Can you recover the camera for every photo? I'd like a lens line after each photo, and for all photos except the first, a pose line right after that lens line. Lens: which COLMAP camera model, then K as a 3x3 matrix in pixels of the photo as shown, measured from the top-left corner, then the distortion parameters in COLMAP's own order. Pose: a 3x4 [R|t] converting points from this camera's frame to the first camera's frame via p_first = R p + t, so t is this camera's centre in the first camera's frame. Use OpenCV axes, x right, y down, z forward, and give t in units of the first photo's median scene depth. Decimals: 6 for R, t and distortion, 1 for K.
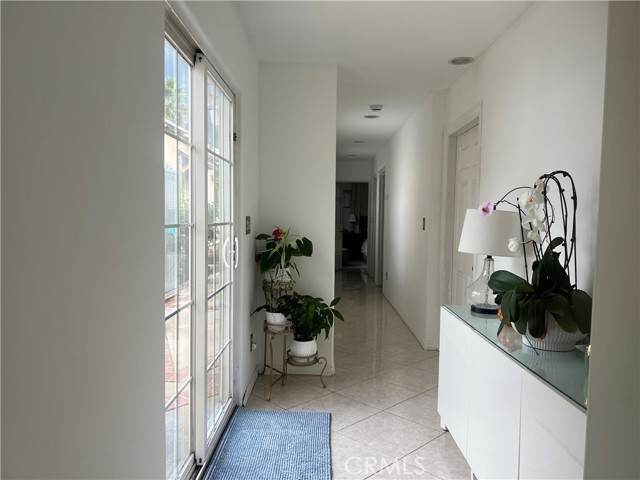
lens RADIAL K [[481.6, 0, 332.7], [0, 481.6, 238.4], [0, 0, 1]] dist [0.057397, -0.085837]
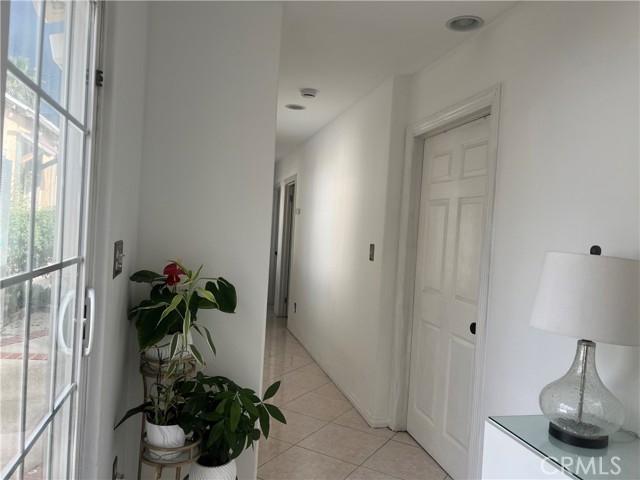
lens RADIAL K [[481.6, 0, 332.7], [0, 481.6, 238.4], [0, 0, 1]] dist [0.057397, -0.085837]
pose [[0.966078, 0.040780, 0.255009, -0.082067], [-0.034590, 0.998989, -0.028712, -0.039589], [-0.255922, 0.018917, 0.966512, 0.413672]]
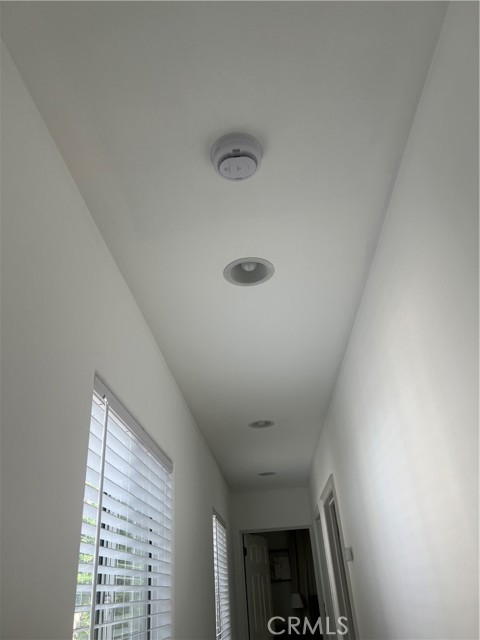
lens RADIAL K [[481.6, 0, 240.0], [0, 481.6, 320.0], [0, 0, 1]] dist [0.057397, -0.085837]
pose [[0.992998, -0.112361, -0.036474, 0.129445], [0.076580, 0.847359, -0.525470, -0.101362], [0.089949, 0.518998, 0.850030, 1.216838]]
